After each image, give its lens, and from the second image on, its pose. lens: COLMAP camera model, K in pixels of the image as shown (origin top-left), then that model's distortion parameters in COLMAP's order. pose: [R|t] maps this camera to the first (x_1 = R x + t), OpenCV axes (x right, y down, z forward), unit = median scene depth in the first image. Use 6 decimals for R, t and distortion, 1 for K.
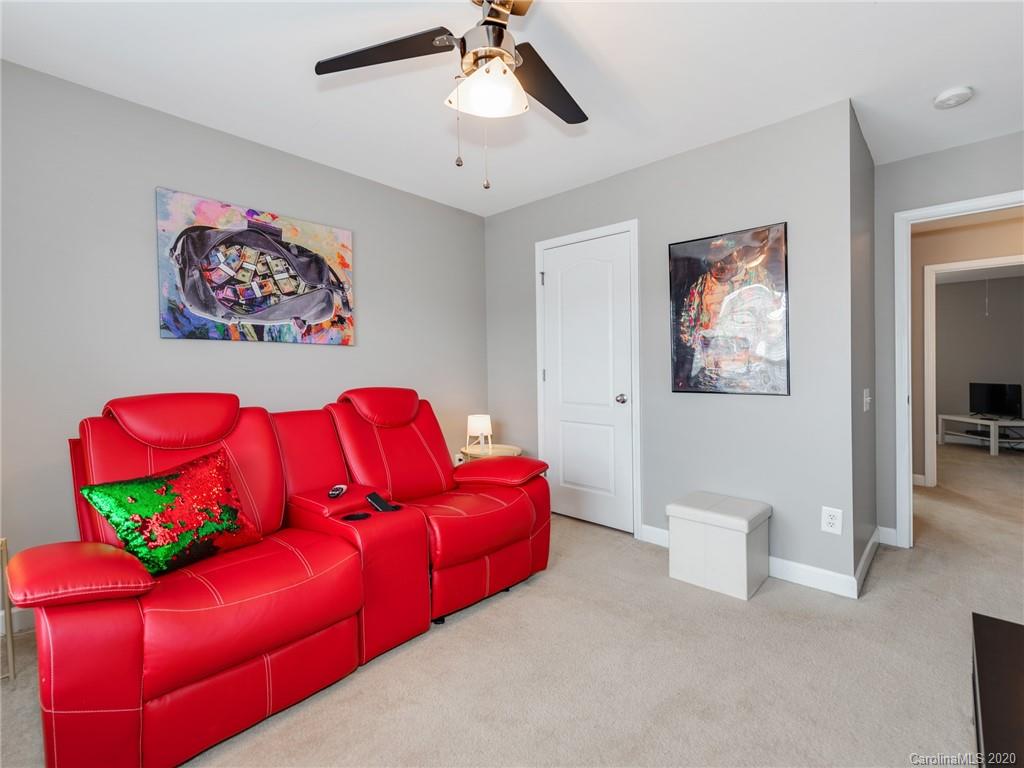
lens RADIAL K [[469.1, 0, 511.2], [0, 469.1, 376.2], [0, 0, 1]] dist [0.006553, -0.000267]
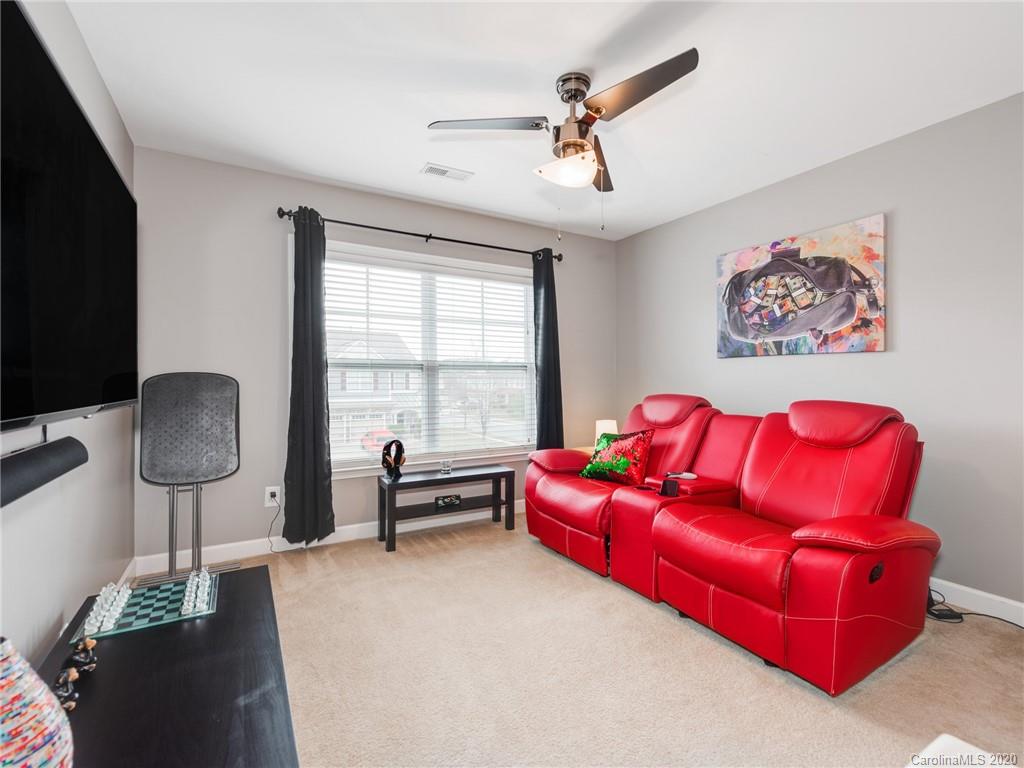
lens RADIAL K [[469.1, 0, 513.7], [0, 469.1, 382.6], [0, 0, 1]] dist [0.006553, -0.000267]
pose [[-0.289033, 0.012000, -0.957244, 0.728346], [-0.009872, 0.999831, 0.015515, -0.019030], [0.957268, 0.013934, -0.288865, 0.703453]]
